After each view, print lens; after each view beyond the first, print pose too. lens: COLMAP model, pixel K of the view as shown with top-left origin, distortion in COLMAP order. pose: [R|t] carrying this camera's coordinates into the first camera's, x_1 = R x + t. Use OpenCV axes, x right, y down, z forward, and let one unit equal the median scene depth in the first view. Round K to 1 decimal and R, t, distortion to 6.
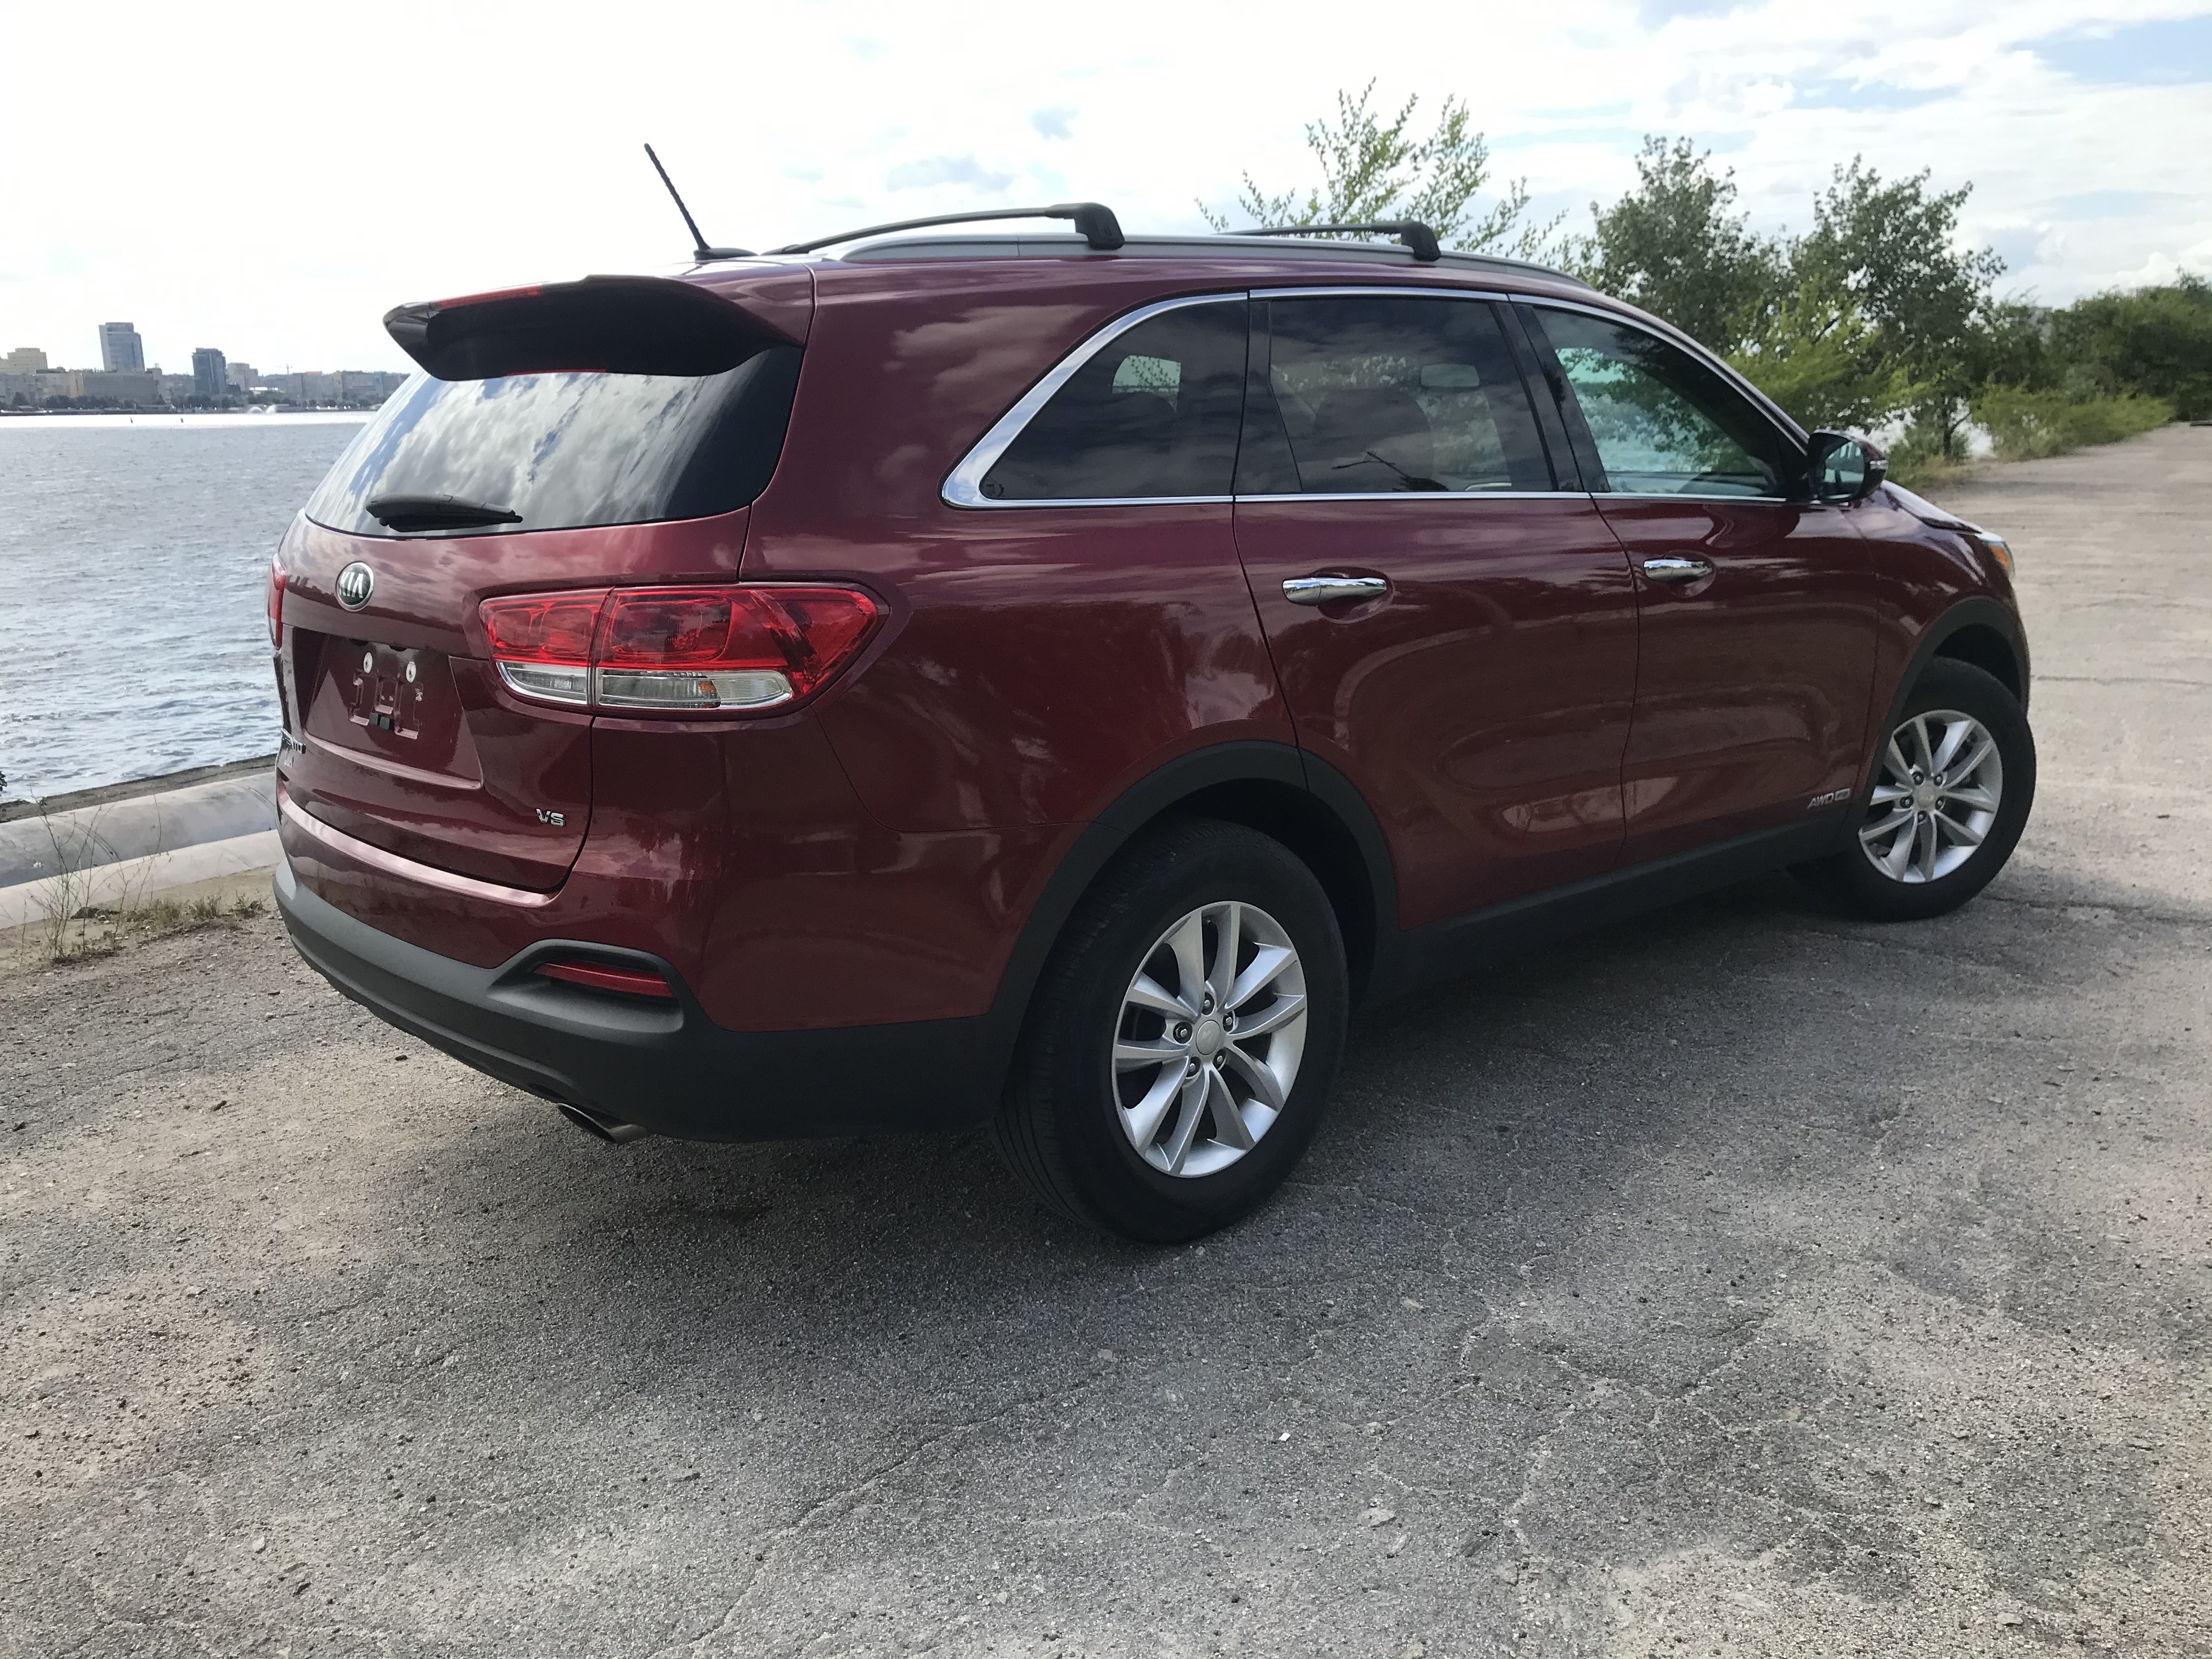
lens RADIAL K [[1831.3, 0, 1089.1], [0, 1831.3, 811.1], [0, 0, 1]] dist [0.015798, -0.000341]
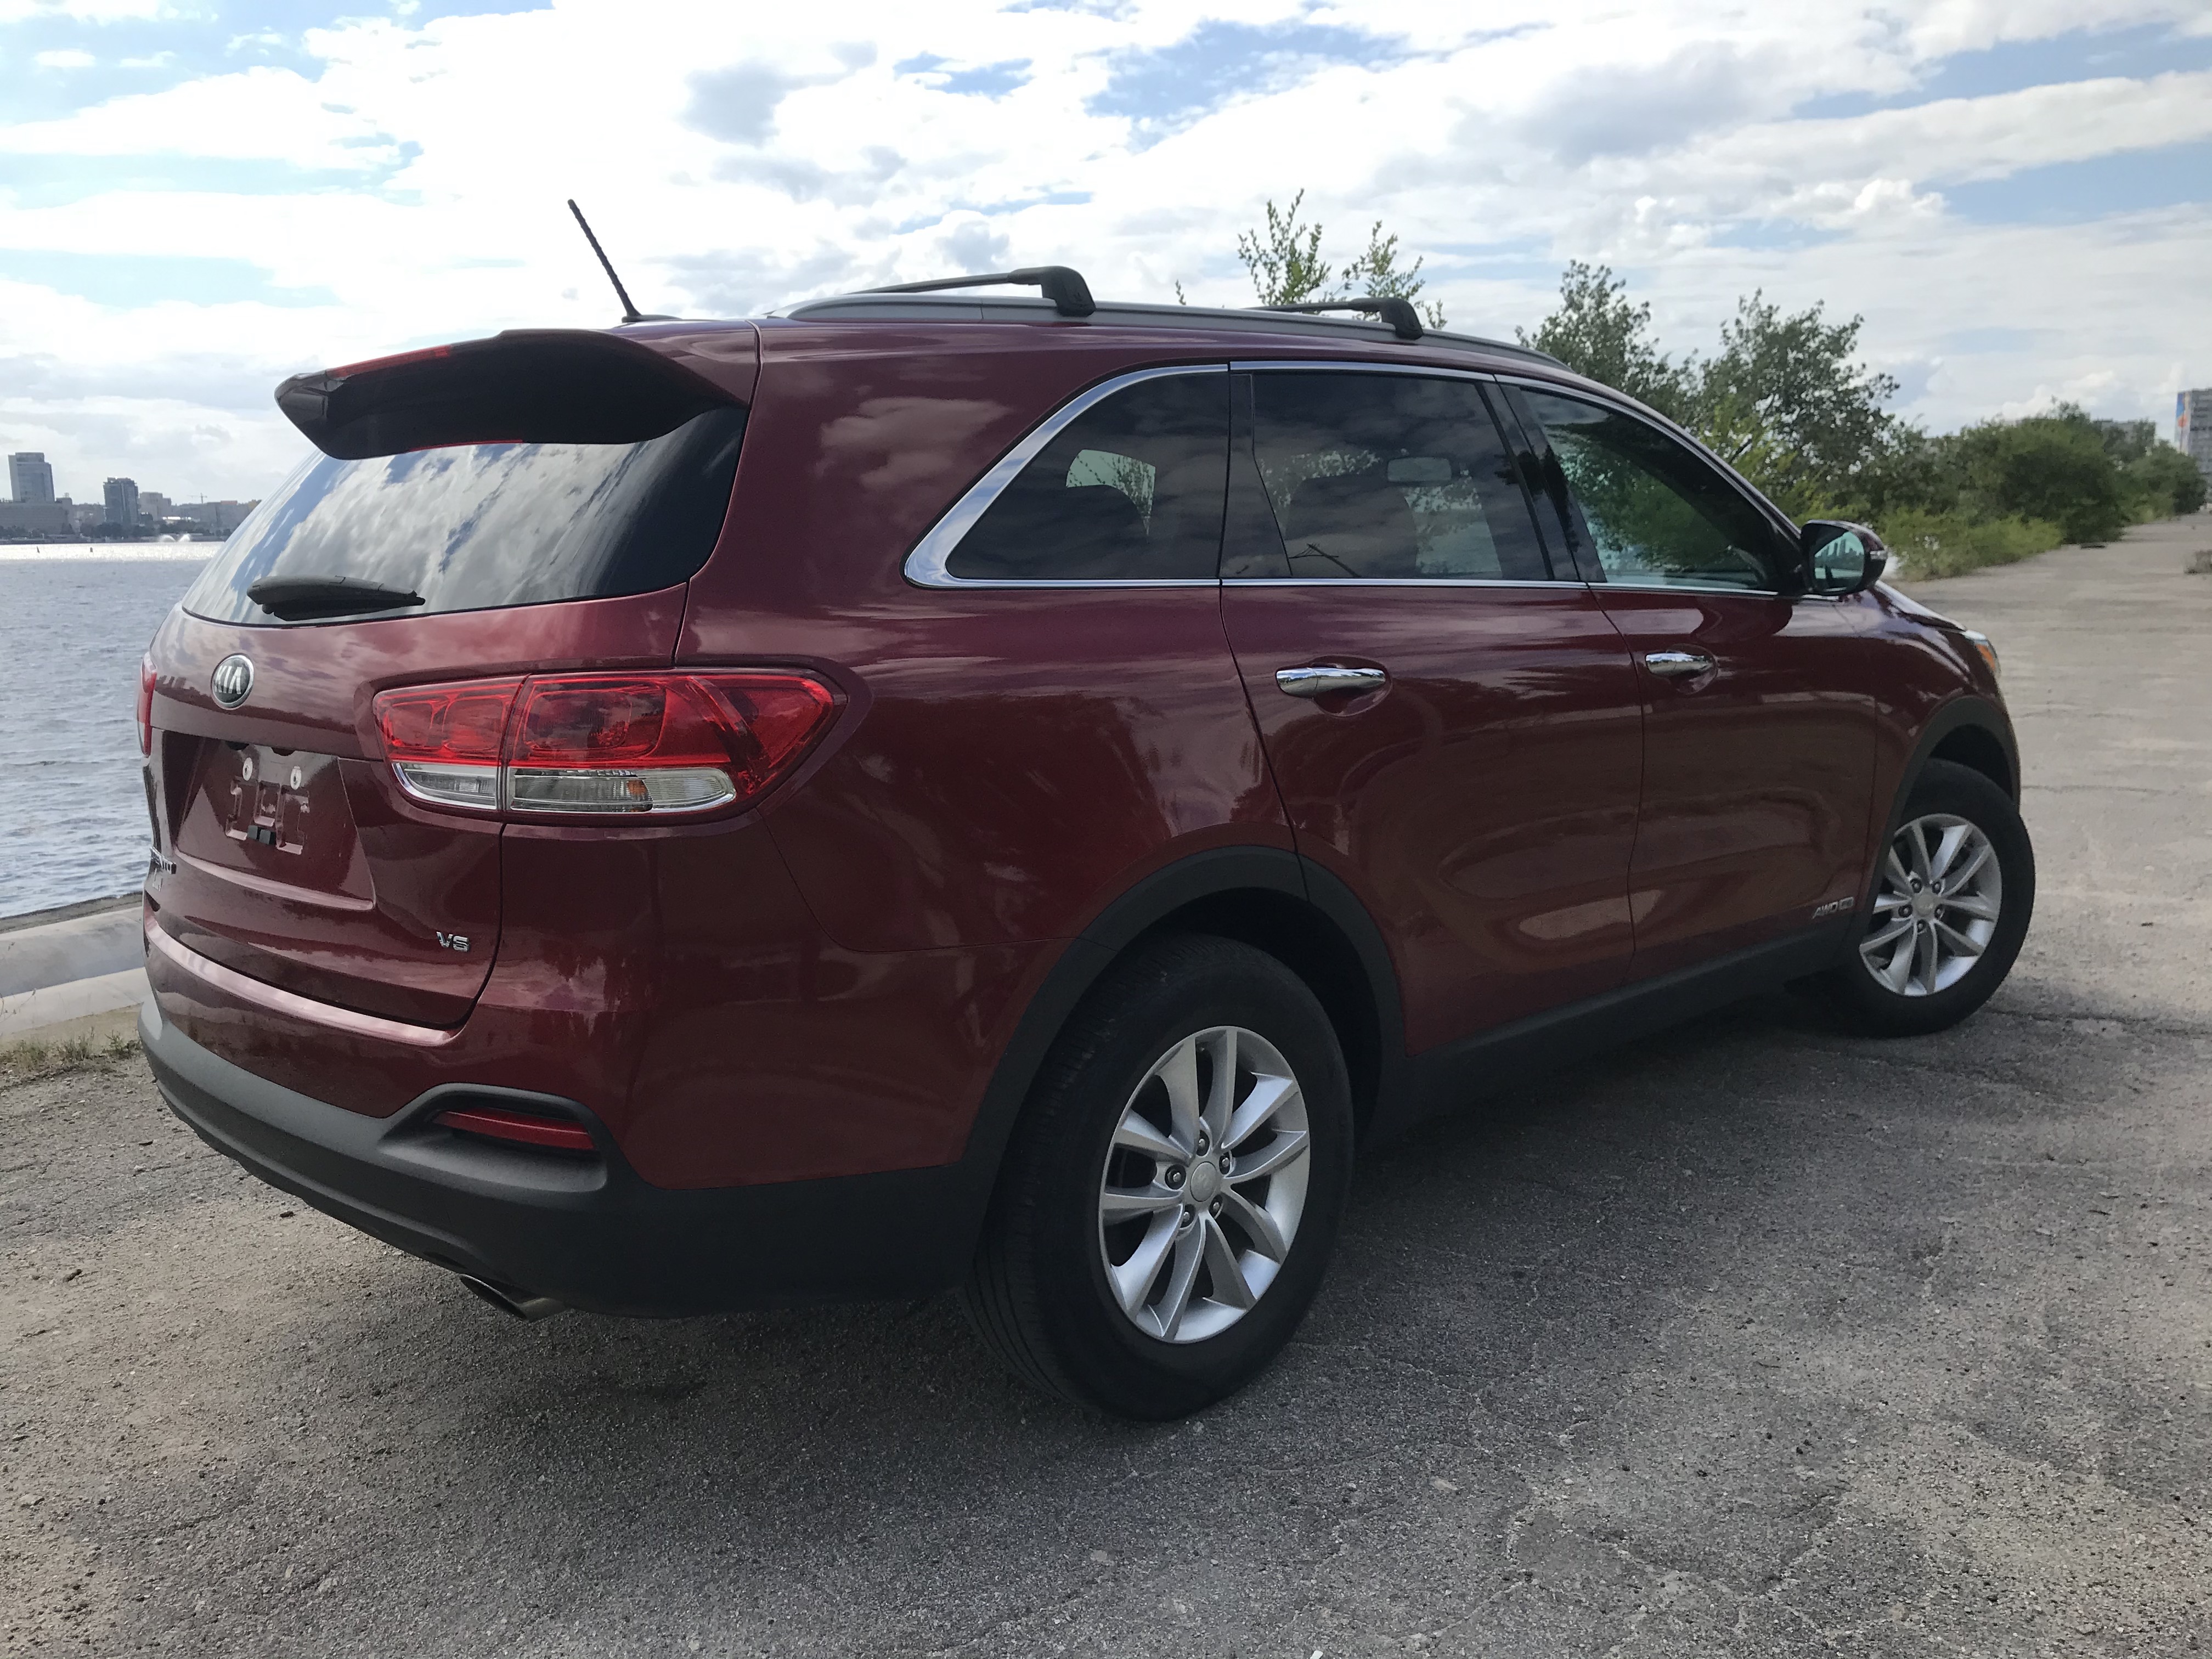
lens RADIAL K [[1831.3, 0, 1098.6], [0, 1831.3, 818.5], [0, 0, 1]] dist [0.015798, -0.000341]
pose [[0.998897, -0.009115, 0.046055, -0.023928], [0.011999, 0.997958, -0.062743, 0.002986], [-0.045389, 0.063227, 0.996966, 0.098581]]
